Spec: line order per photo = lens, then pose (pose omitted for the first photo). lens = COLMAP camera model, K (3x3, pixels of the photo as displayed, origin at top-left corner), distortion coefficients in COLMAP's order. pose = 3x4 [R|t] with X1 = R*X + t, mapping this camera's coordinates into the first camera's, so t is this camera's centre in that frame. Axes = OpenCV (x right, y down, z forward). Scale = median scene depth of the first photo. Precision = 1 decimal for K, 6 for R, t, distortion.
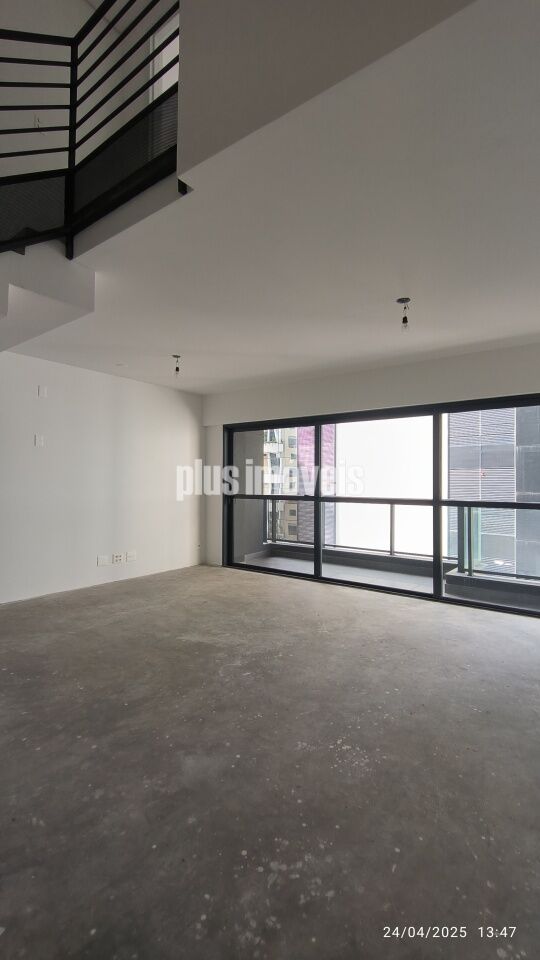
lens RADIAL K [[436.6, 0, 276.0], [0, 436.6, 490.3], [0, 0, 1]] dist [0.002850, 0.000027]
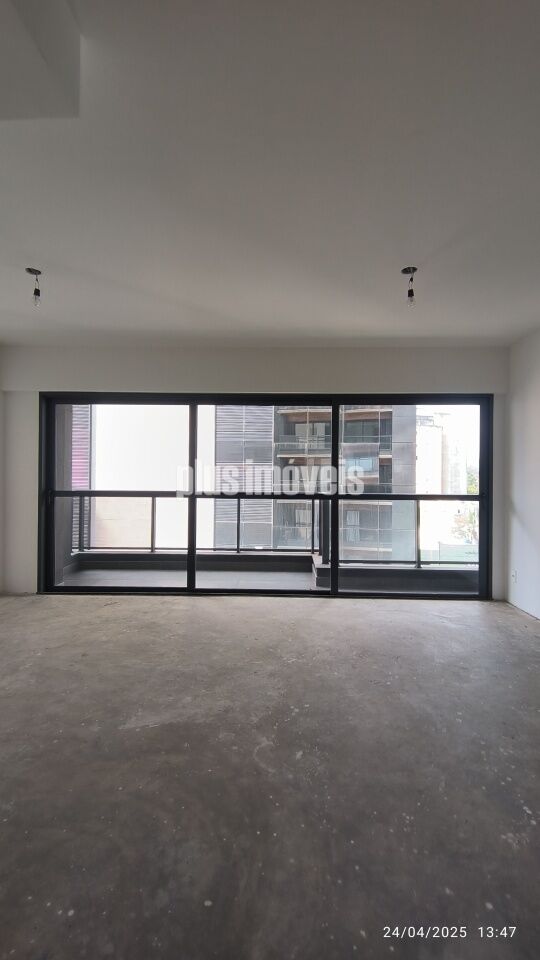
lens RADIAL K [[447.5, 0, 272.6], [0, 447.5, 476.0], [0, 0, 1]] dist [0.008567, -0.005771]
pose [[0.823611, 0.001063, 0.567154, -0.479925], [0.006992, 0.999903, -0.012027, -0.005605], [-0.567112, 0.013871, 0.823524, 0.425140]]
